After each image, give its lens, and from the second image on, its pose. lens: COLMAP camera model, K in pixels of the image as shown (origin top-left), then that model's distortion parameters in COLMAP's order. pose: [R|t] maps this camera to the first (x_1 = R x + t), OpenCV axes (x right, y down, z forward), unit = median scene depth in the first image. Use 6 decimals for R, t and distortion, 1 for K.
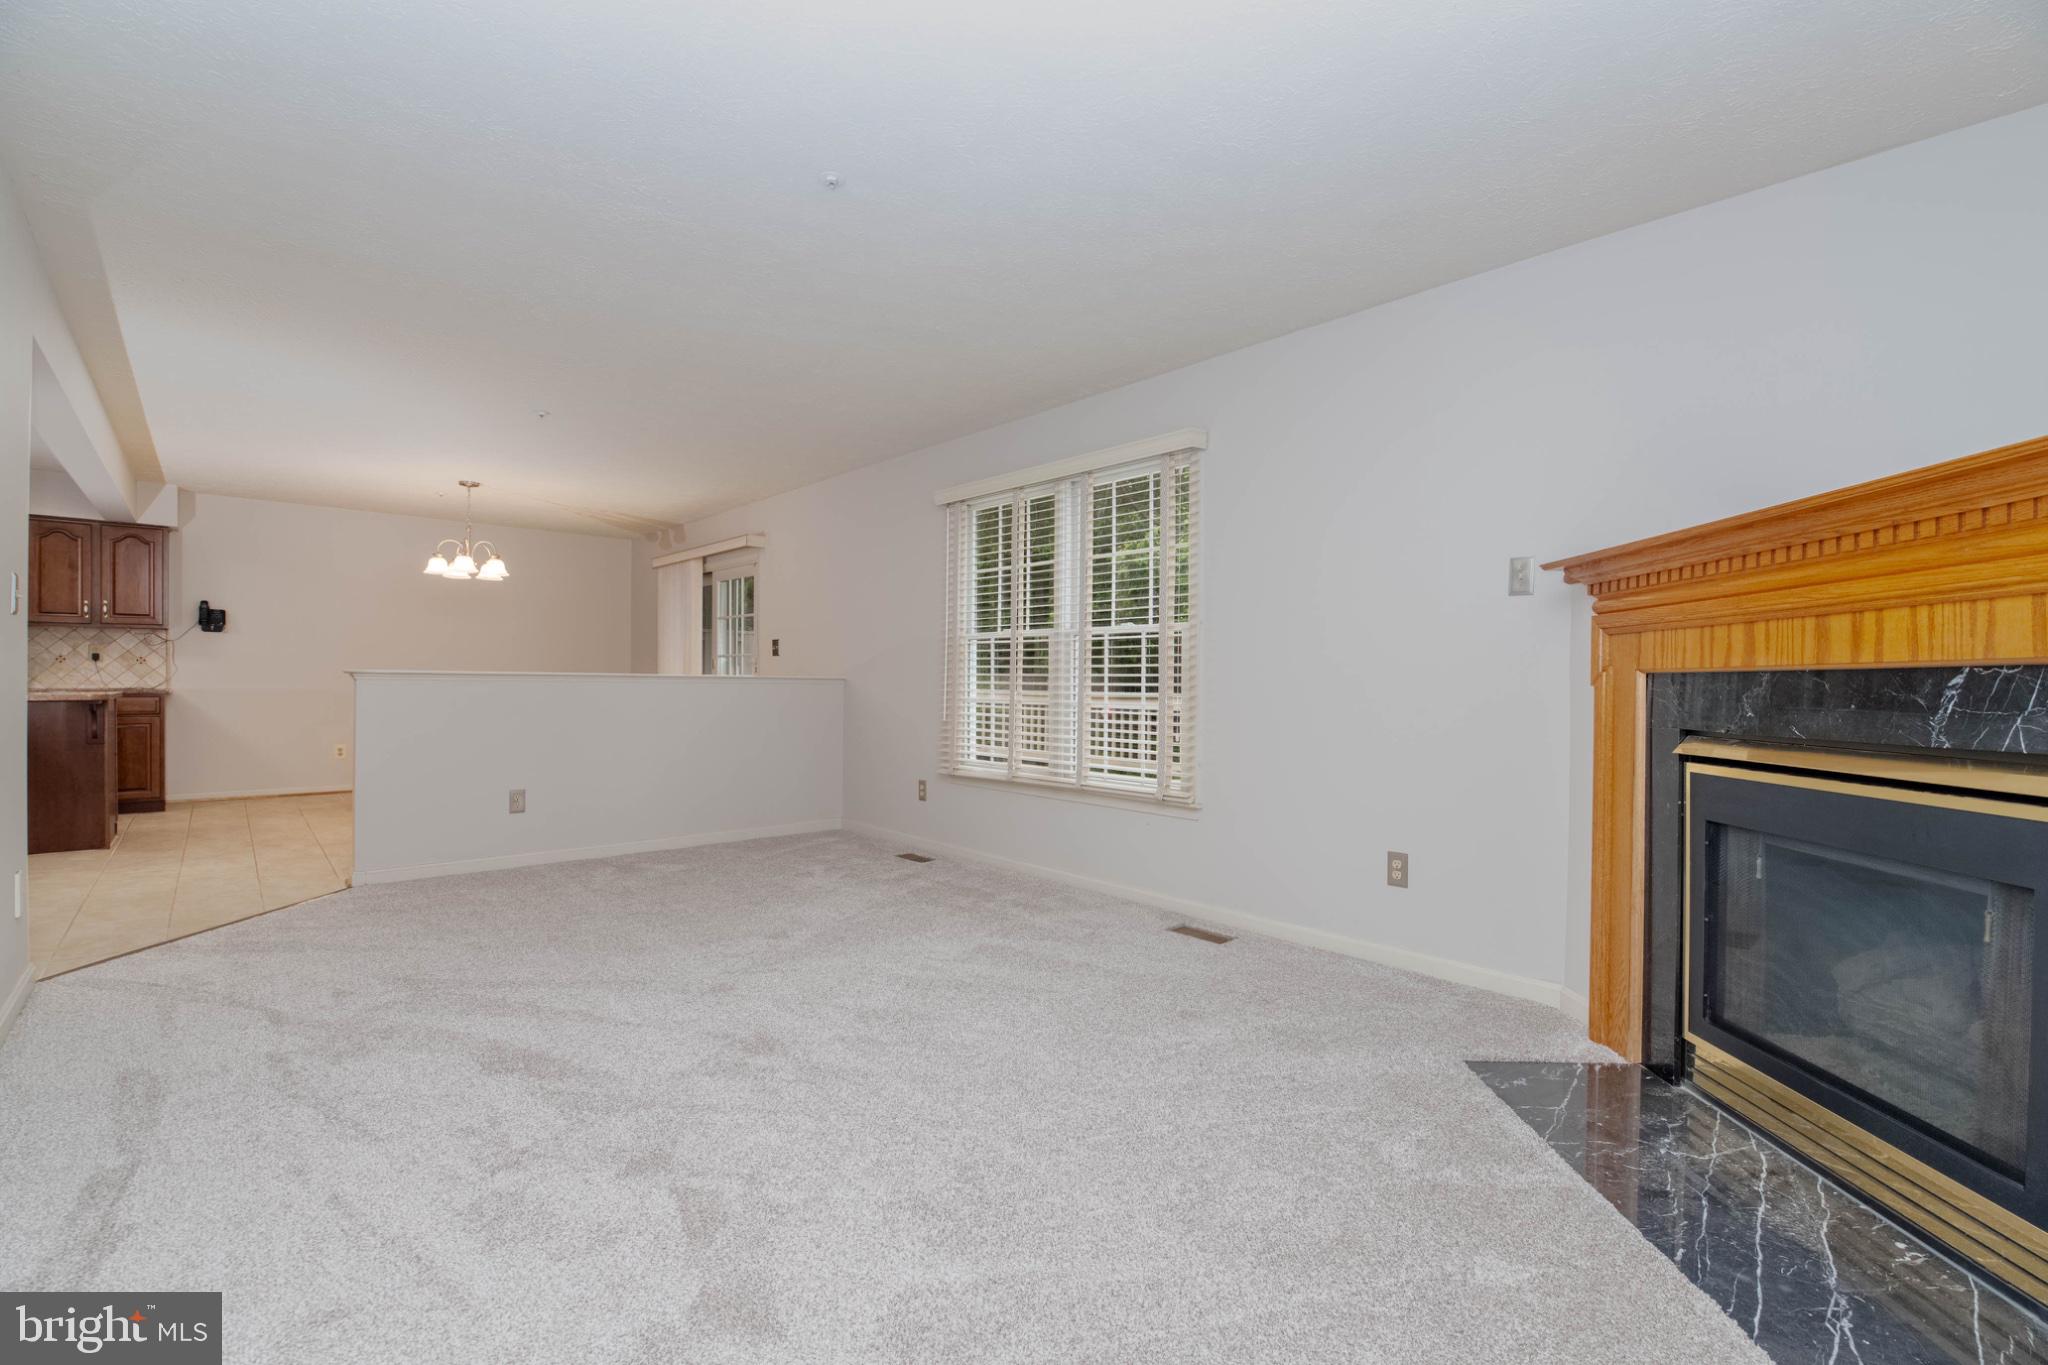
lens RADIAL K [[904.5, 0, 1016.0], [0, 904.5, 690.0], [0, 0, 1]] dist [-0.000734, -0.000205]
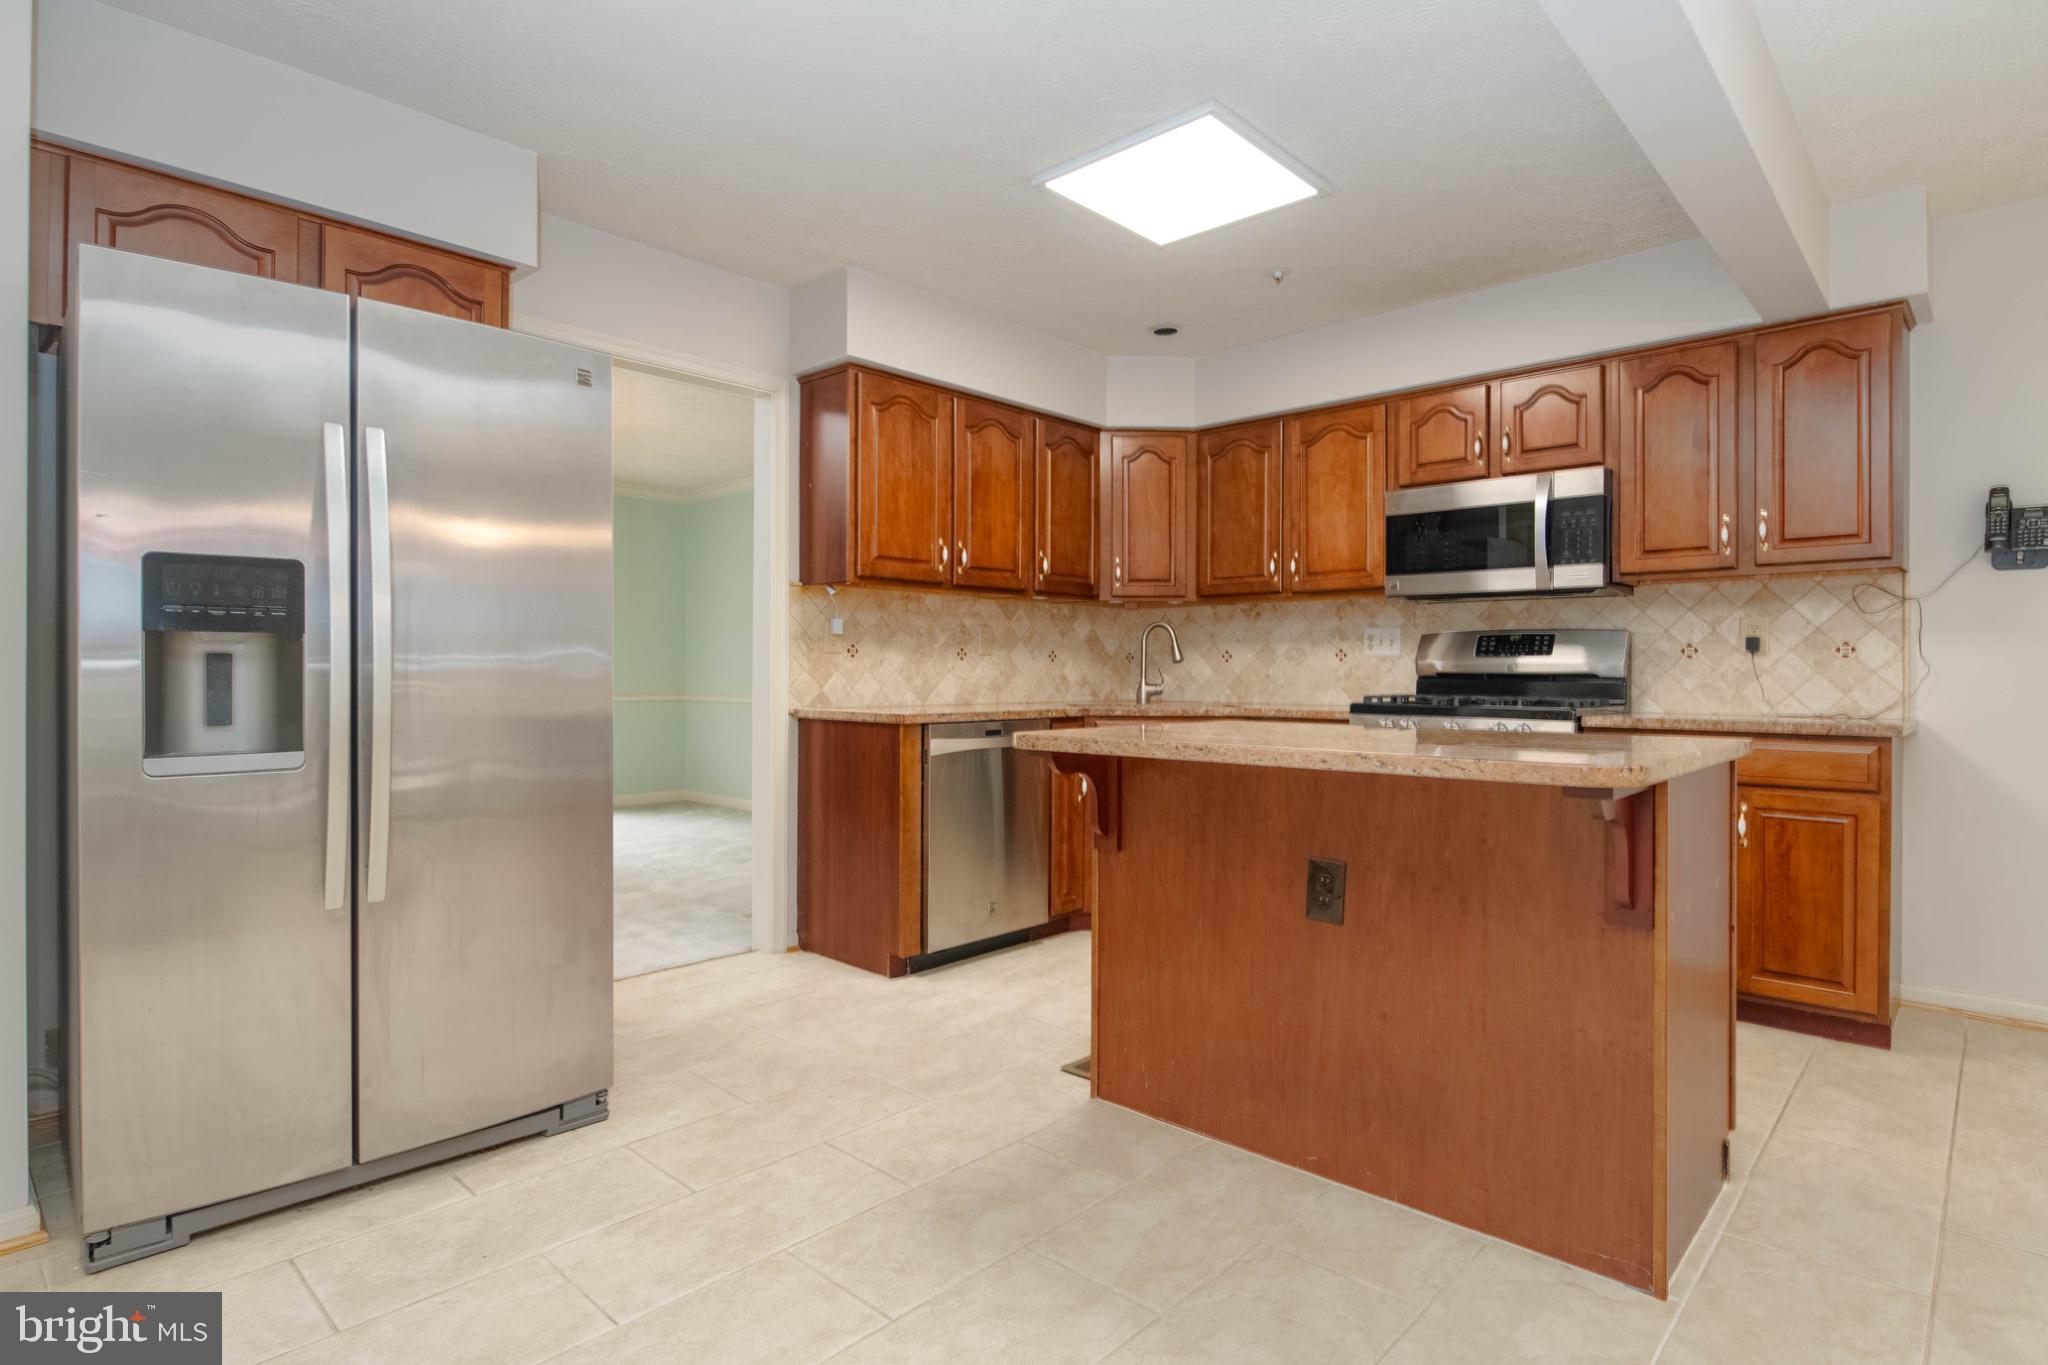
lens RADIAL K [[1067.9, 0, 1022.5], [0, 1067.9, 671.1], [0, 0, 1]] dist [-0.002970, -0.000728]
pose [[0.096657, -0.008738, -0.995279, -1.113966], [-0.010714, 0.999894, -0.009819, -0.030685], [0.995260, 0.011613, 0.096553, 1.241198]]
